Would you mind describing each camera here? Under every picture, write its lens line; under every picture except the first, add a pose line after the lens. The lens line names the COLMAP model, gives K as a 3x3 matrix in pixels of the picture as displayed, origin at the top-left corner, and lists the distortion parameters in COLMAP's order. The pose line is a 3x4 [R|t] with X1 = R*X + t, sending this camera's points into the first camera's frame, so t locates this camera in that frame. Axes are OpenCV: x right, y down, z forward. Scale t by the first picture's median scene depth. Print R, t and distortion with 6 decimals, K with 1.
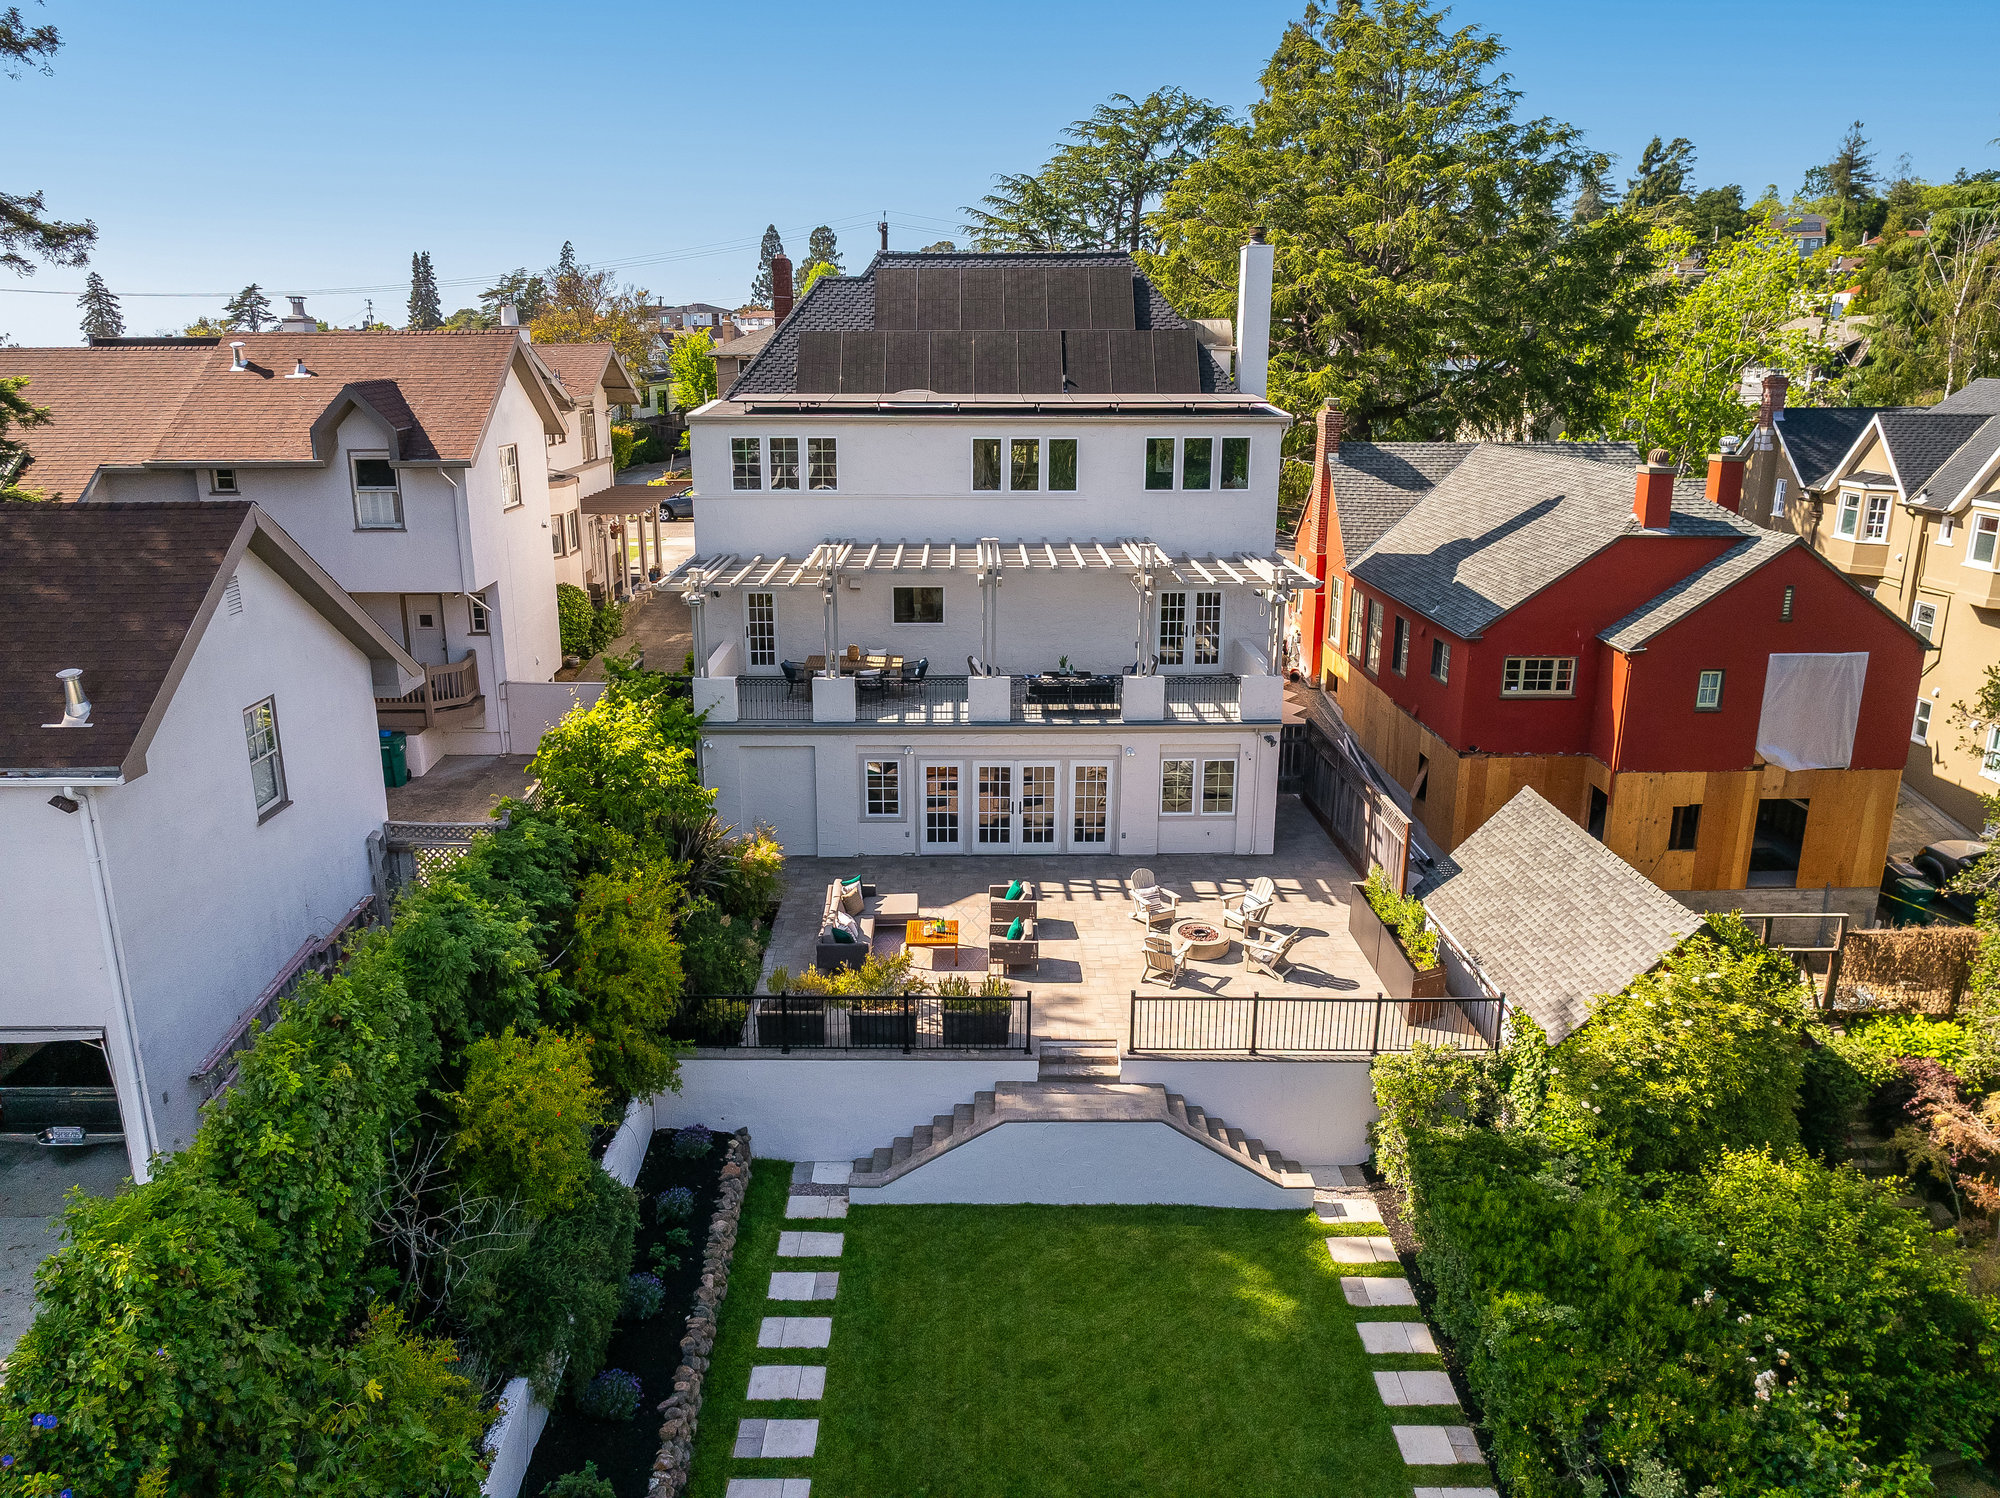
lens RADIAL K [[1428.7, 0, 1000.0], [0, 1428.7, 701.8], [0, 0, 1]] dist [-0.026088, 0.006568]
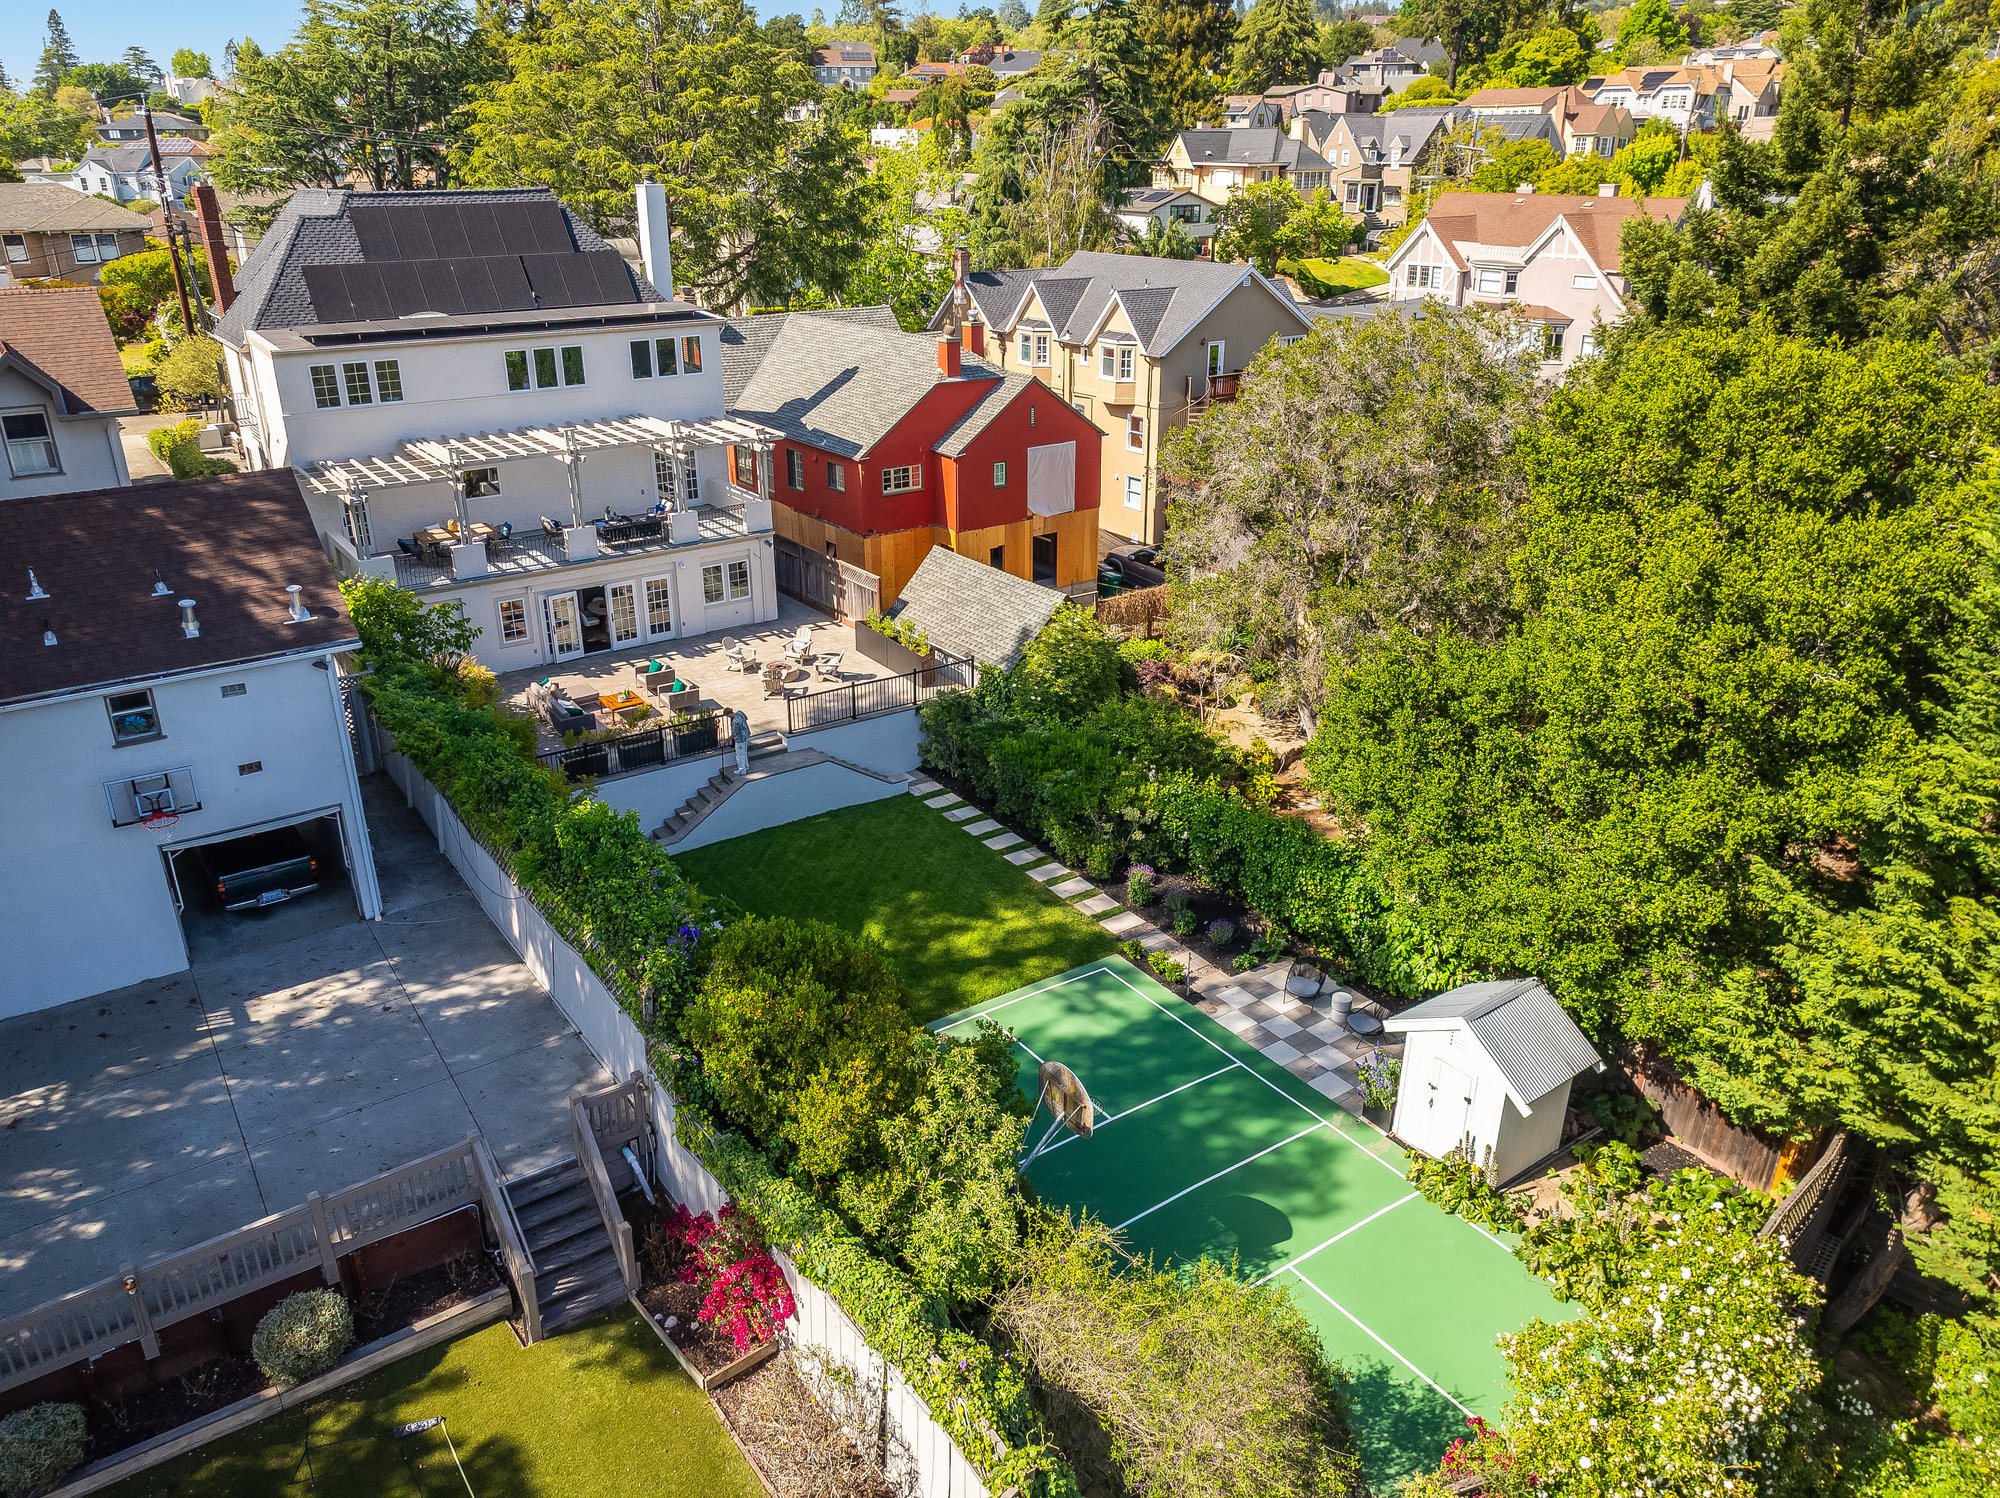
lens RADIAL K [[1428.7, 0, 1000.0], [0, 1428.7, 701.8], [0, 0, 1]] dist [-0.026088, 0.006568]
pose [[0.821672, -0.205695, 0.531550, -0.558635], [0.137051, 0.976548, 0.166043, -0.033051], [-0.553238, -0.063583, 0.830593, -0.497813]]
